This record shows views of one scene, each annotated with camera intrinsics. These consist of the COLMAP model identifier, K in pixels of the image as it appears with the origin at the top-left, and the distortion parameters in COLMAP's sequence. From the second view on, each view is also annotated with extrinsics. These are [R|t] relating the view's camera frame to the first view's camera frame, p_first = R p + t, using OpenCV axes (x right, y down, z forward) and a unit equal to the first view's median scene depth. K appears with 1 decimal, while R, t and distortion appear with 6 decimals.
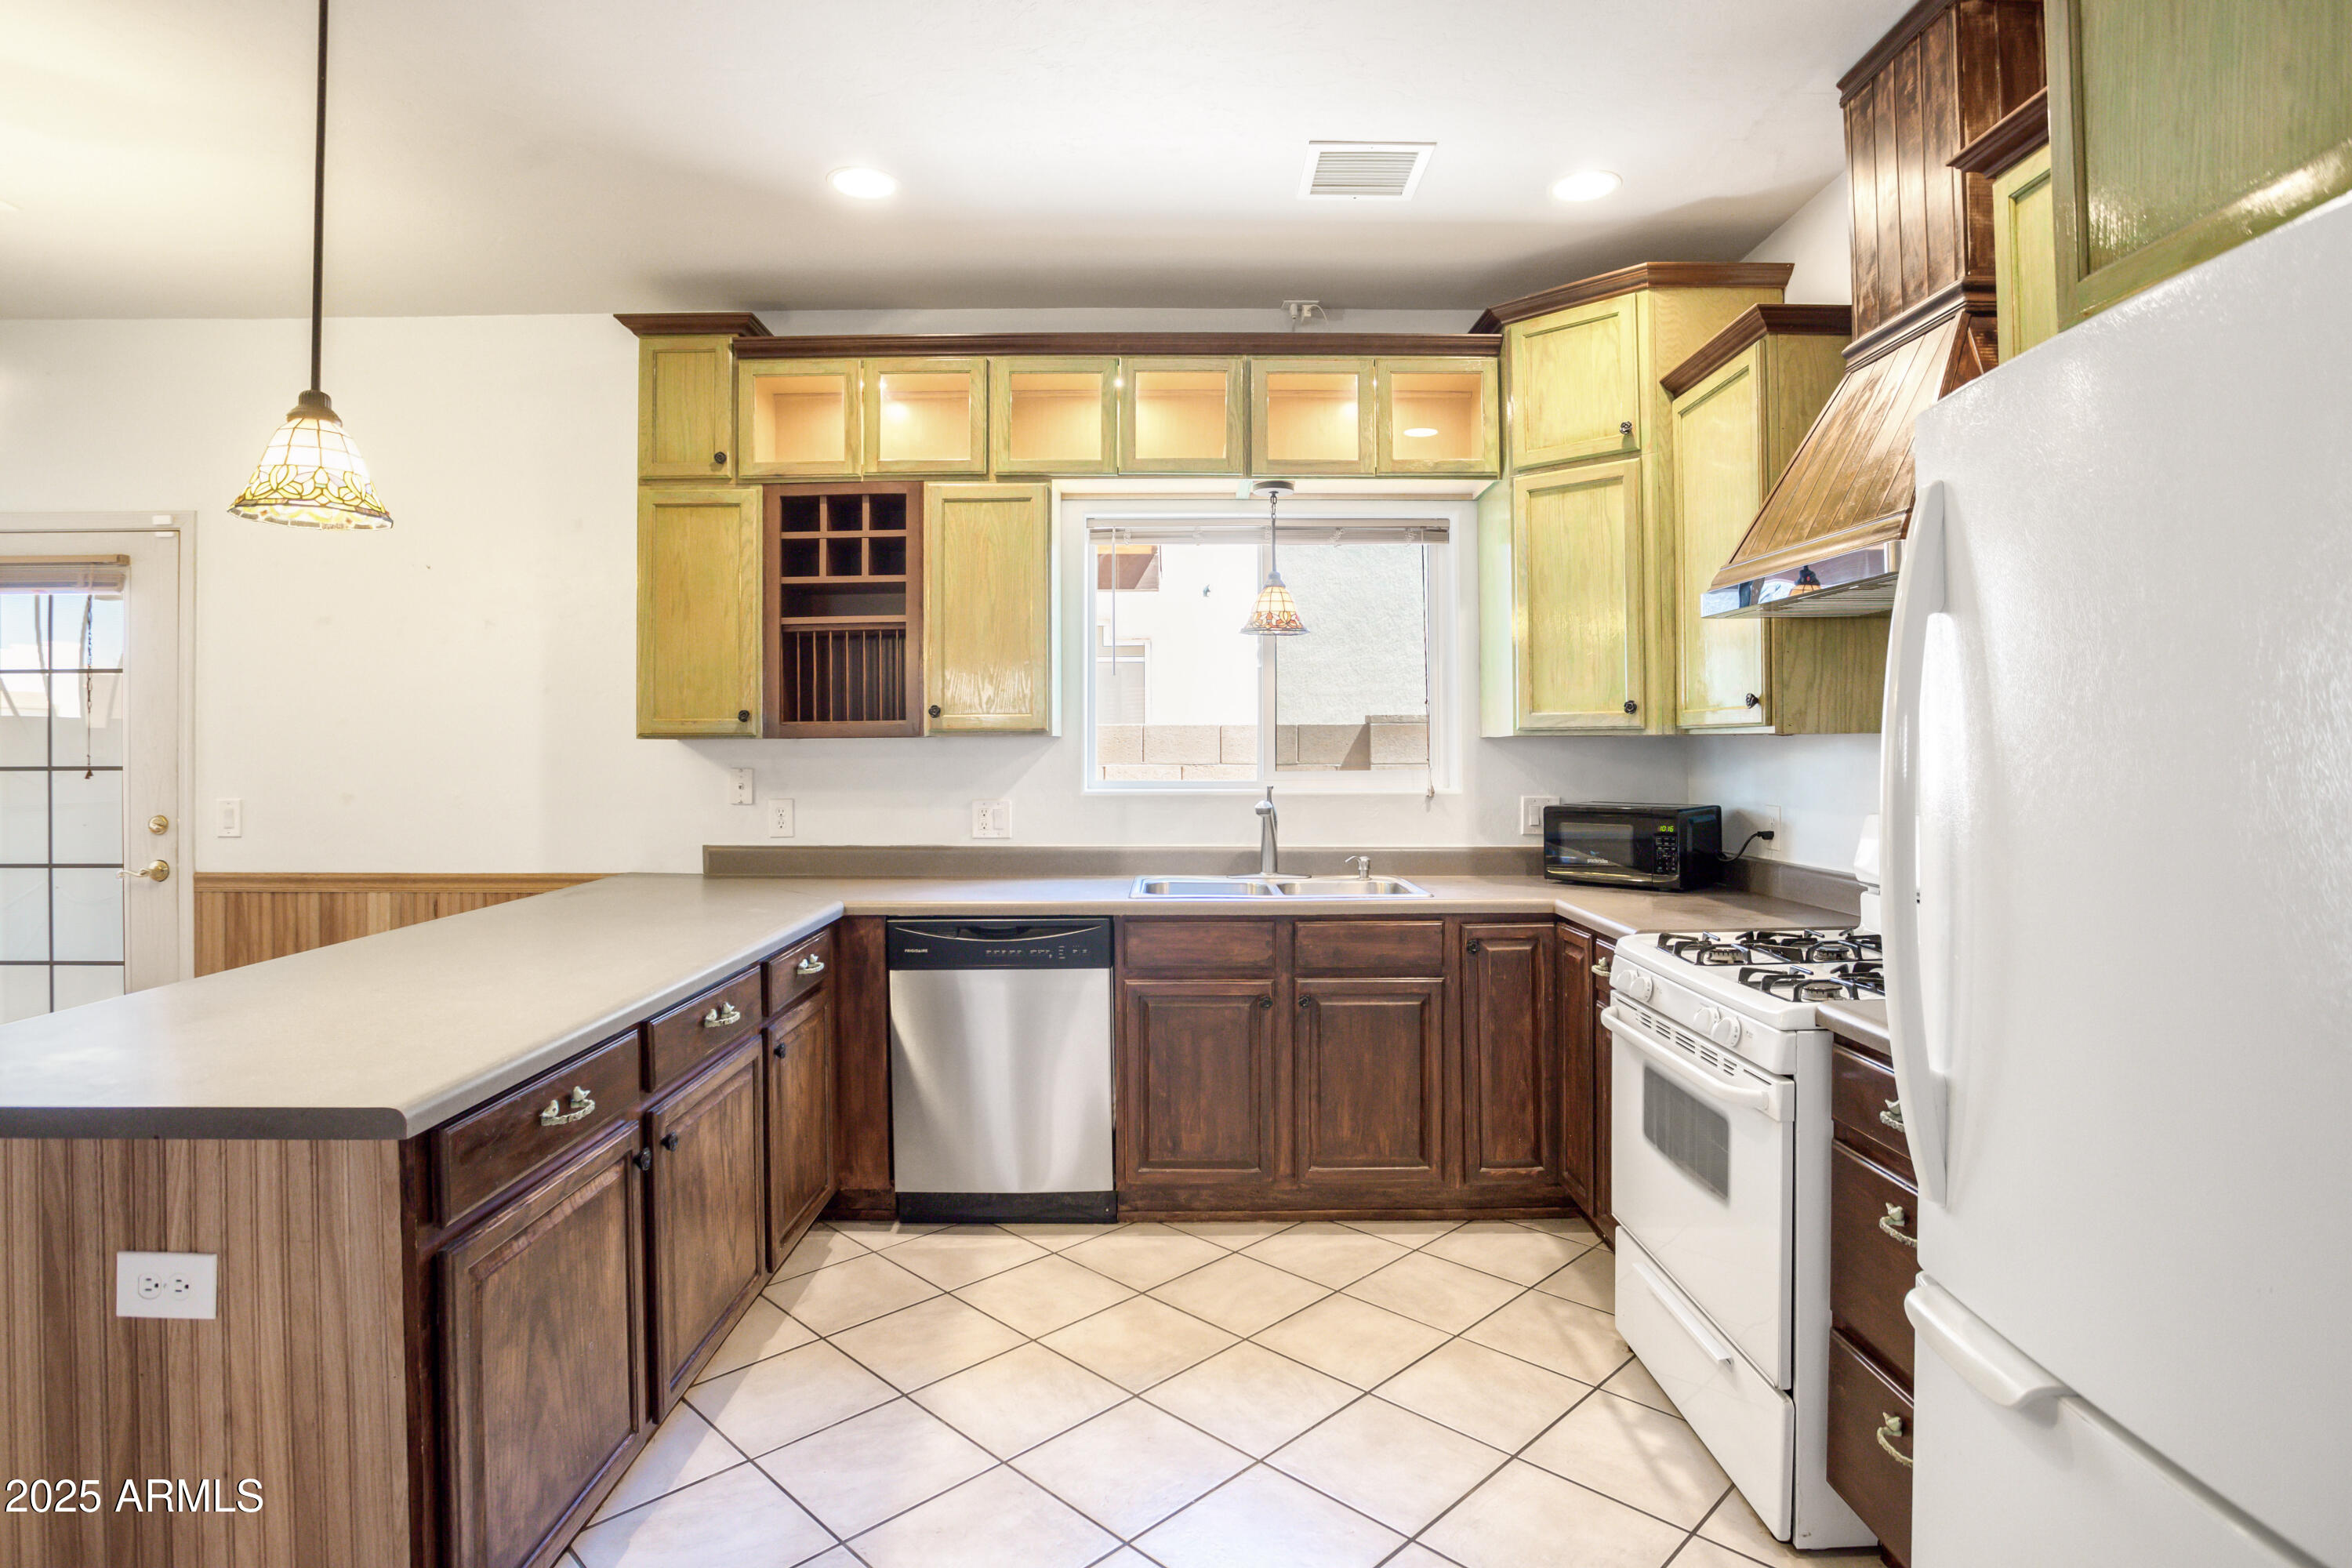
lens RADIAL K [[1215.5, 0, 1184.9], [0, 1215.5, 734.8], [0, 0, 1]] dist [-0.095650, 0.040427]
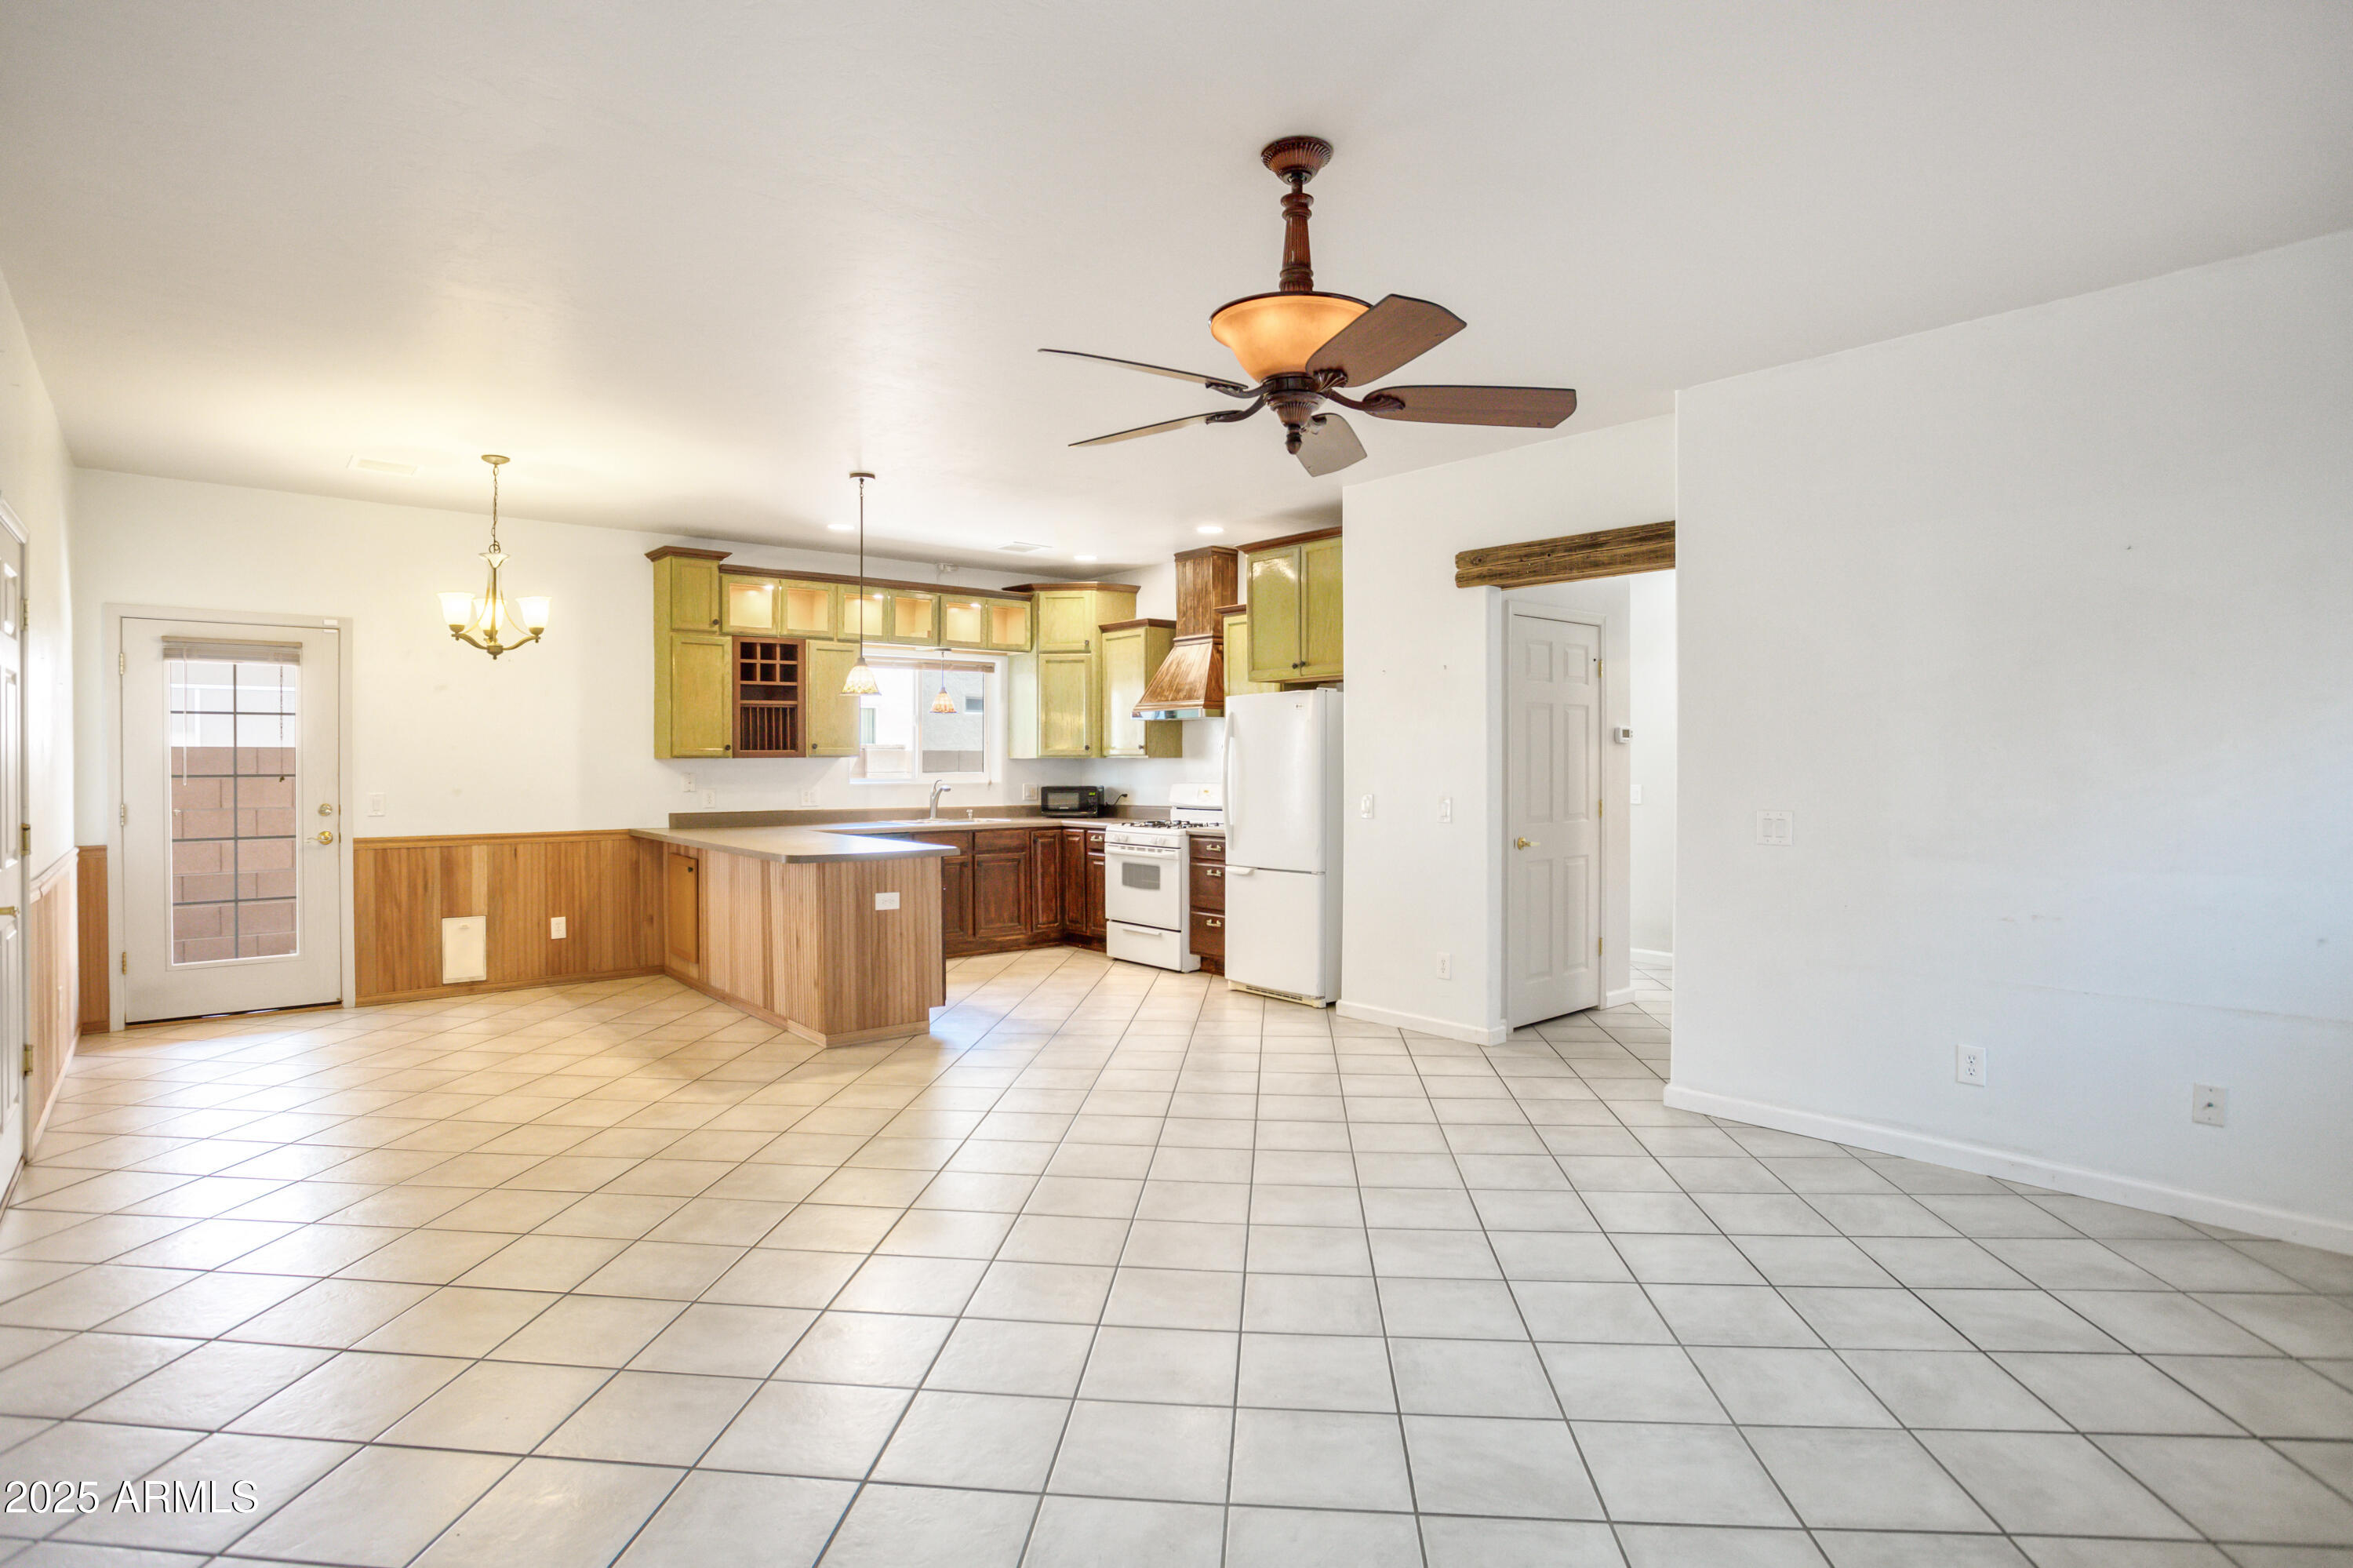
lens RADIAL K [[1216.0, 0, 1185.4], [0, 1216.0, 734.8], [0, 0, 1]] dist [-0.095650, 0.040427]
pose [[0.766680, 0.014134, 0.641874, -1.085424], [-0.005851, 0.999870, -0.015028, -0.010687], [-0.642002, 0.007766, 0.766663, -1.101211]]
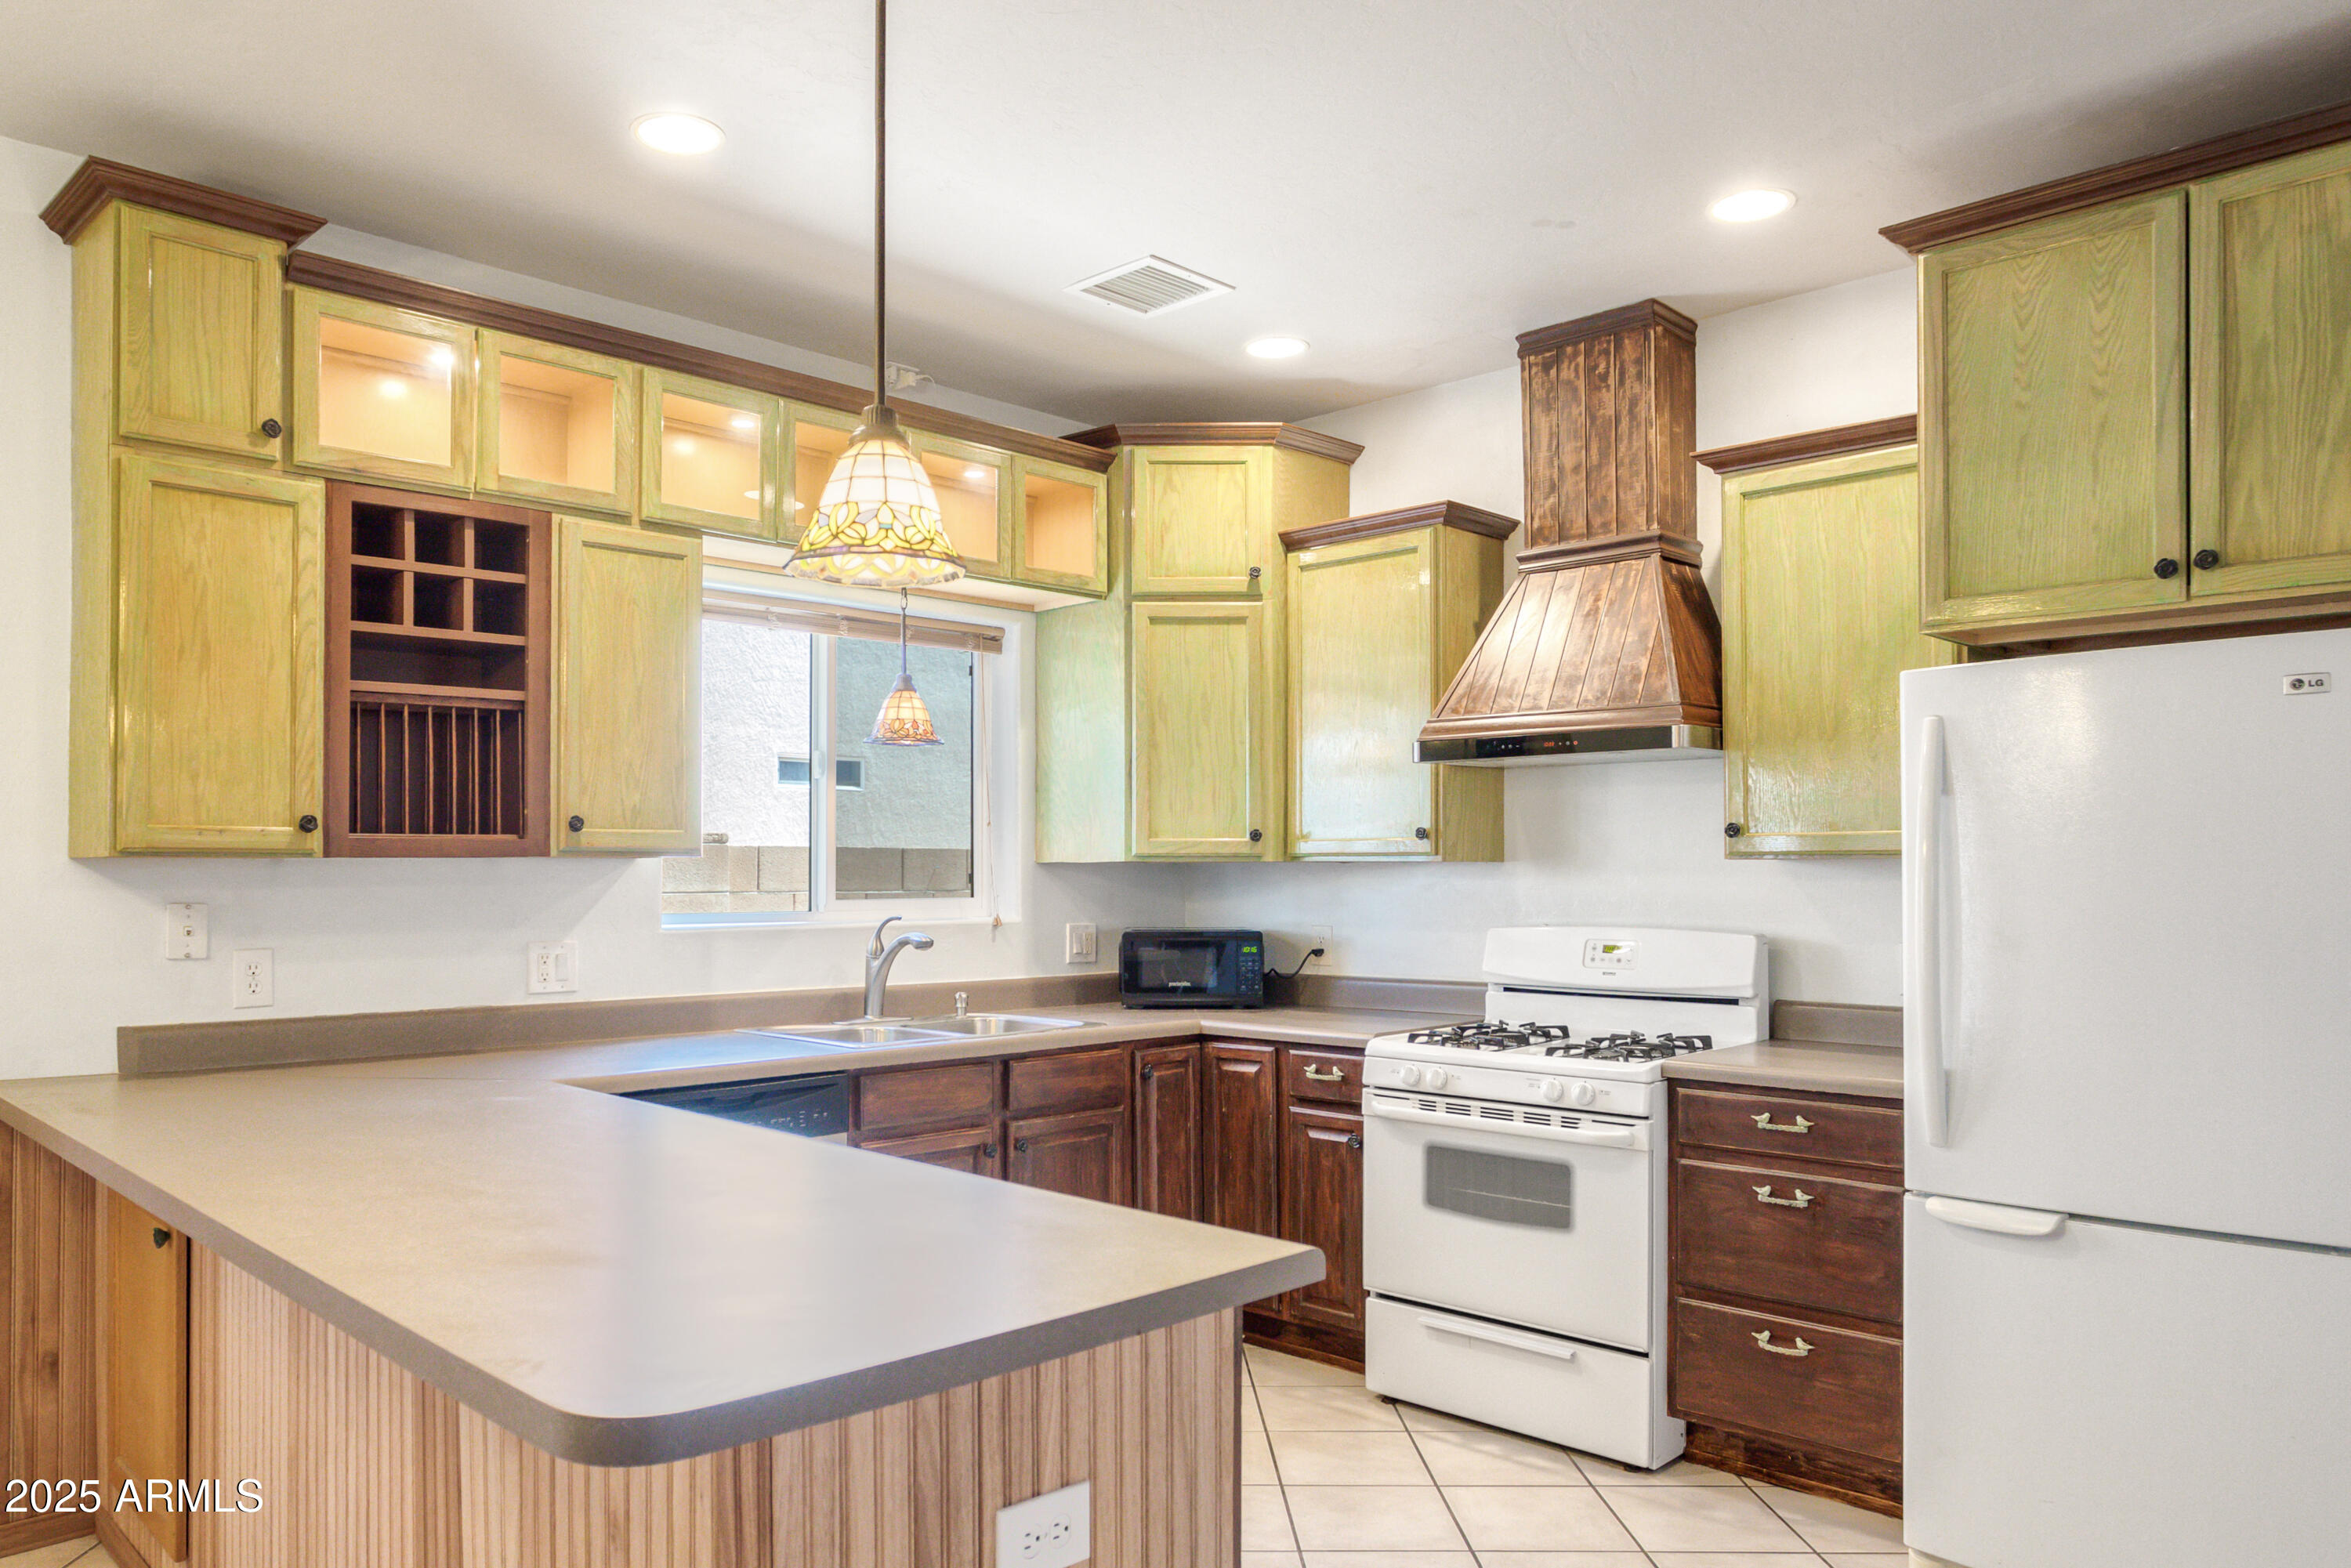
lens RADIAL K [[1603.1, 0, 1084.0], [0, 1603.1, 836.7], [0, 0, 1]] dist [-0.060490, 0.034135]
pose [[0.725646, 0.016902, 0.687861, -0.651376], [-0.009091, 0.999847, -0.014977, 0.000799], [-0.688008, 0.004614, 0.725688, 0.065161]]
